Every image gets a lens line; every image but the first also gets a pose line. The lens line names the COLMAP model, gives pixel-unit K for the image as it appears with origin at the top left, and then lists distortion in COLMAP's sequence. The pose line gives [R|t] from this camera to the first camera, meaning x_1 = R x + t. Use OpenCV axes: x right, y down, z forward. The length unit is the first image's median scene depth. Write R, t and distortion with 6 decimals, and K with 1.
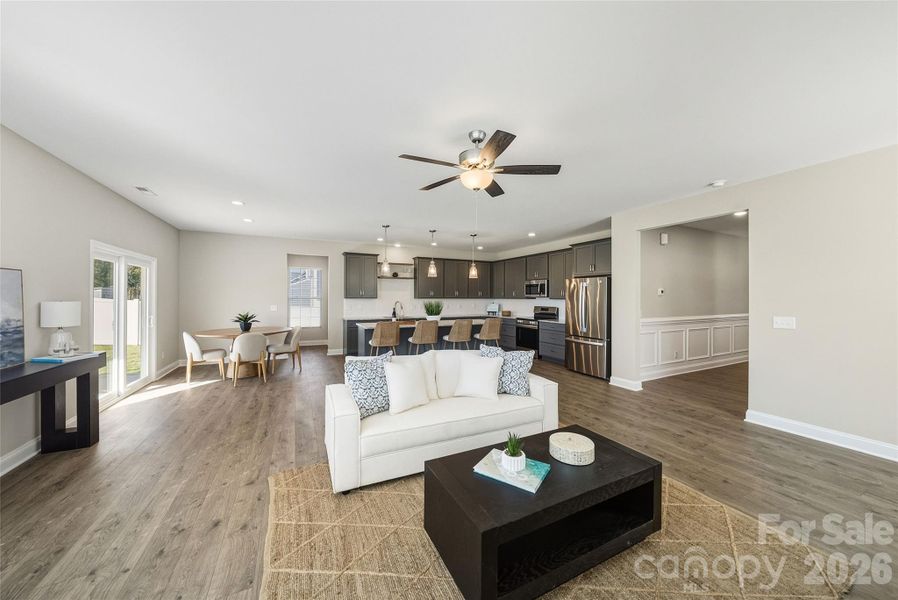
lens RADIAL K [[315.3, 0, 448.5], [0, 315.3, 298.1], [0, 0, 1]] dist [-0.006502, -0.000213]
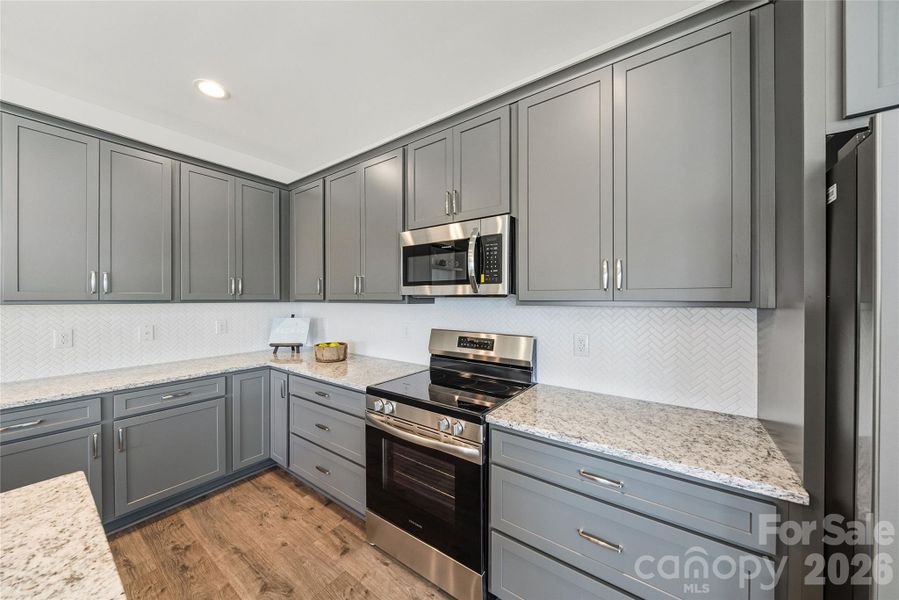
lens RADIAL K [[315.7, 0, 447.7], [0, 315.7, 301.1], [0, 0, 1]] dist [-0.006502, -0.000213]
pose [[0.890211, -0.003040, 0.455539, 0.160289], [0.000686, 0.999986, 0.005332, -0.001351], [-0.455548, -0.004434, 0.890200, 0.759132]]
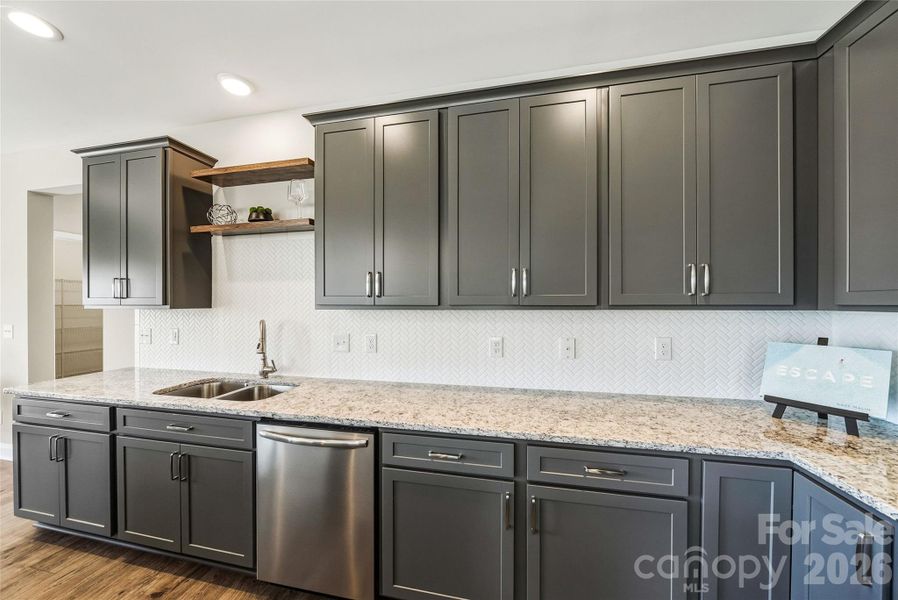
lens RADIAL K [[315.3, 0, 444.7], [0, 315.3, 303.6], [0, 0, 1]] dist [-0.006502, -0.000213]
pose [[0.782819, -0.001870, -0.622246, 0.113272], [0.003743, 0.999992, 0.001704, -0.002585], [0.622238, -0.003663, 0.782820, 0.923518]]
